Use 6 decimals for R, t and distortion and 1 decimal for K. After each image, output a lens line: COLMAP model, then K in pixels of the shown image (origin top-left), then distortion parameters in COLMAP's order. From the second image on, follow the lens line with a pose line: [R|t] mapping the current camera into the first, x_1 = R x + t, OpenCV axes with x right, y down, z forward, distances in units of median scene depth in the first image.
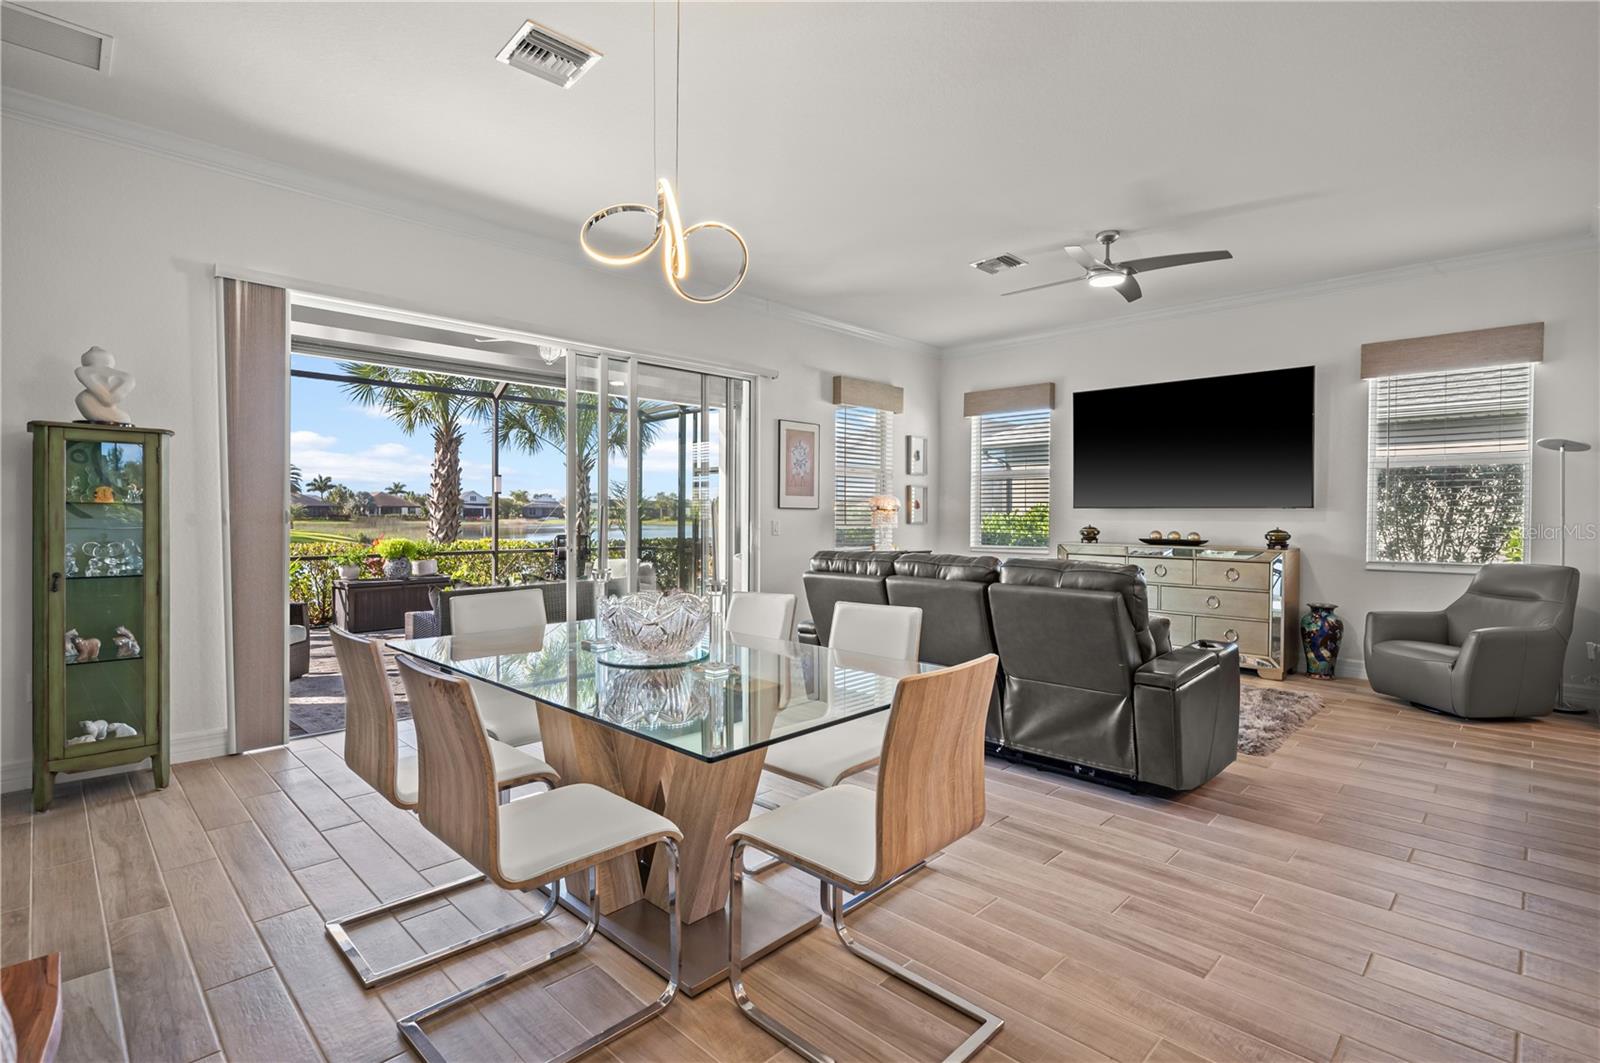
lens RADIAL K [[745.9, 0, 802.3], [0, 745.9, 516.0], [0, 0, 1]] dist [0.000391, -0.000125]
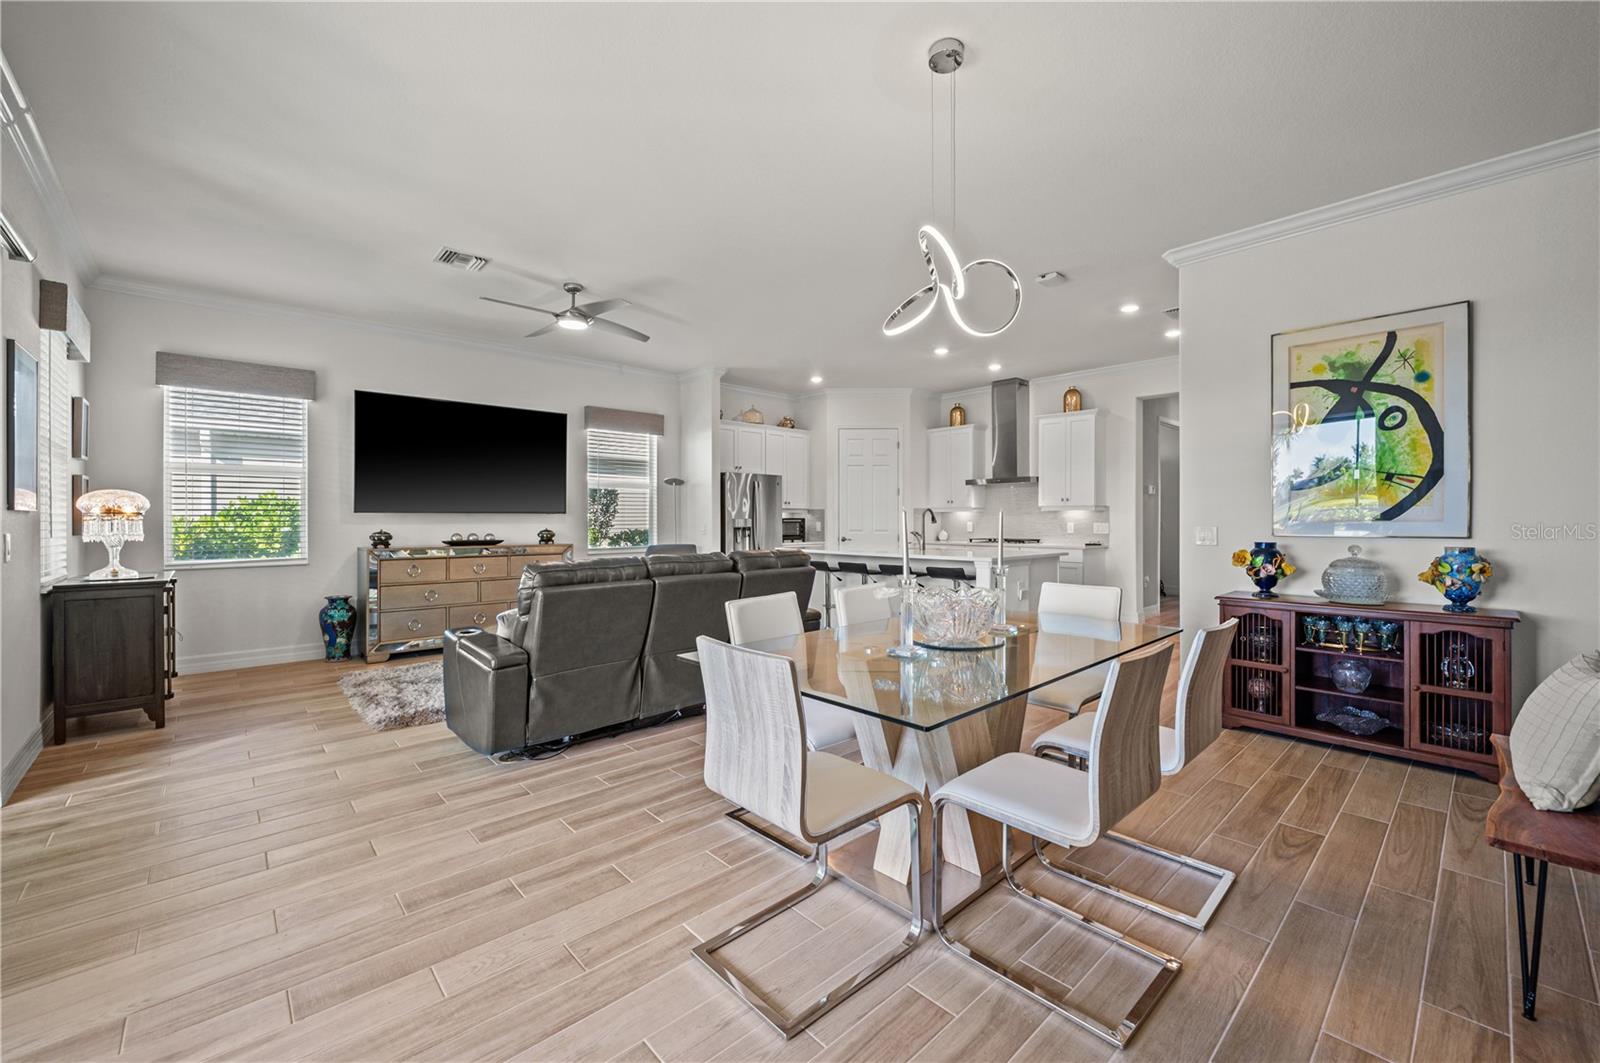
lens RADIAL K [[639.7, 0, 798.0], [0, 639.7, 516.6], [0, 0, 1]] dist [-0.000250, 0.000023]
pose [[0.052714, -0.001879, 0.998608, -0.441521], [0.004370, 0.999989, 0.001651, -0.004933], [-0.998600, 0.004277, 0.052722, 0.433162]]
